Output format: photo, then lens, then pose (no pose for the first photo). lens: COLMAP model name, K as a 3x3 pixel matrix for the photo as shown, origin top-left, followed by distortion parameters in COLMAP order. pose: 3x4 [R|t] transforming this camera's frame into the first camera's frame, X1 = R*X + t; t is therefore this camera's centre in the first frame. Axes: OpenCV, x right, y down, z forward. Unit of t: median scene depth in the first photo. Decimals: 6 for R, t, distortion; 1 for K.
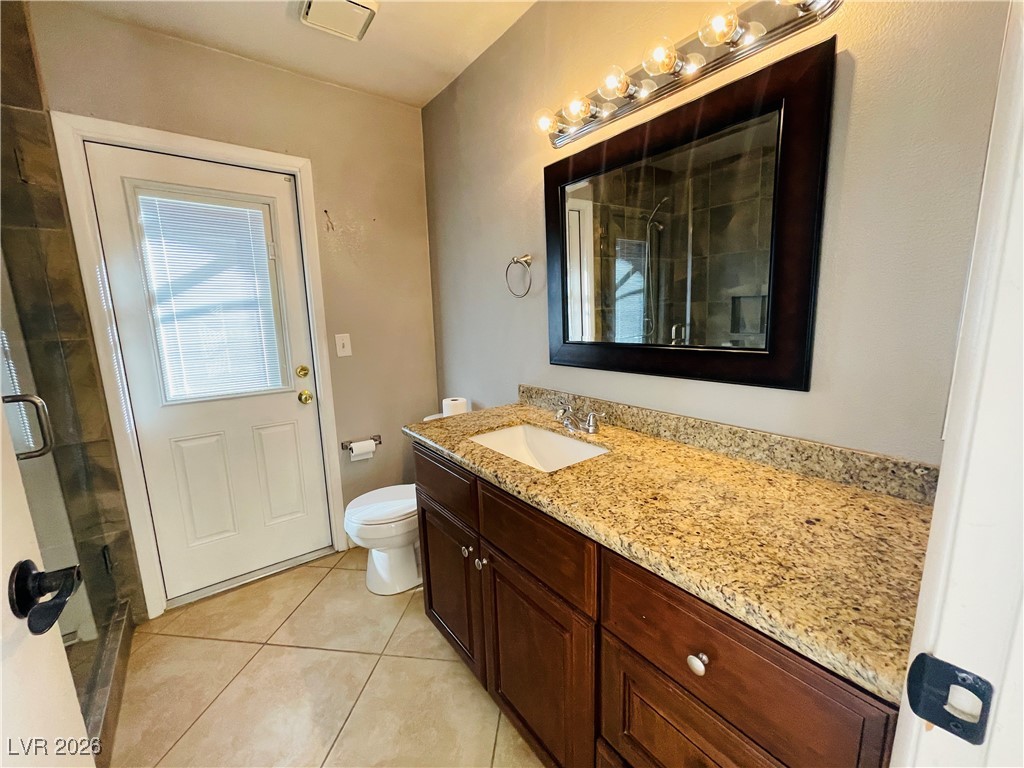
lens RADIAL K [[412.9, 0, 512.7], [0, 412.9, 385.2], [0, 0, 1]] dist [0.001020, 0.000640]
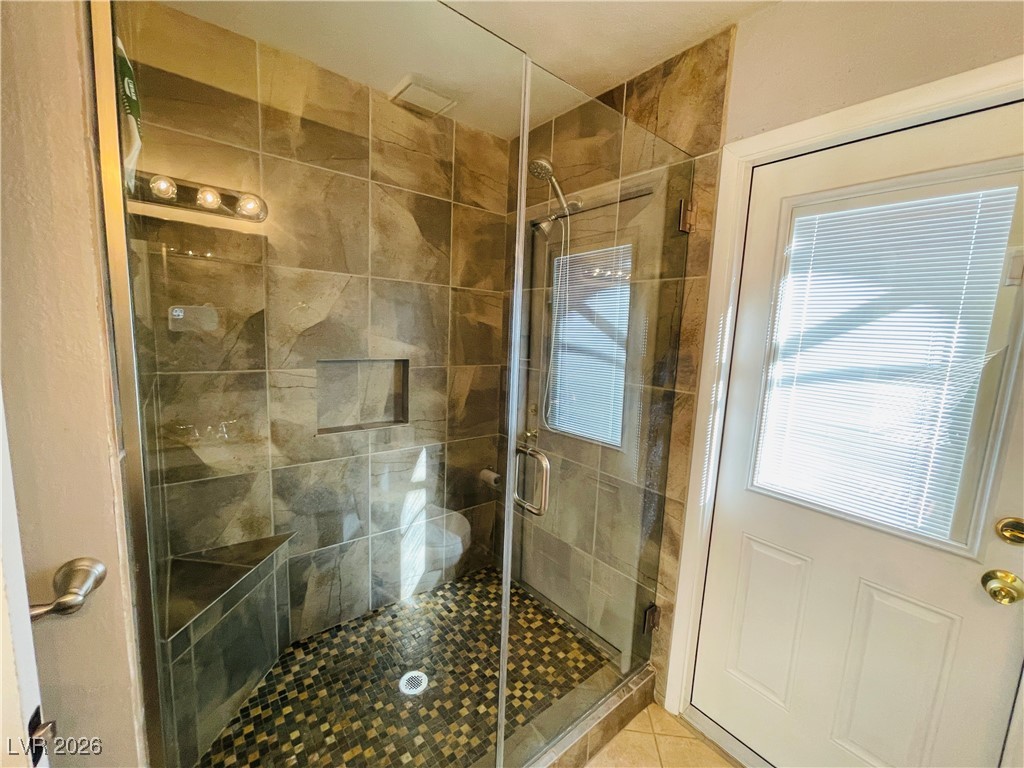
lens RADIAL K [[412.9, 0, 512.7], [0, 412.9, 385.2], [0, 0, 1]] dist [0.001020, 0.000640]
pose [[0.038784, 0.161865, -0.986051, -0.139060], [-0.213925, 0.965259, 0.150038, -0.165074], [0.976080, 0.205121, 0.072063, 0.494211]]
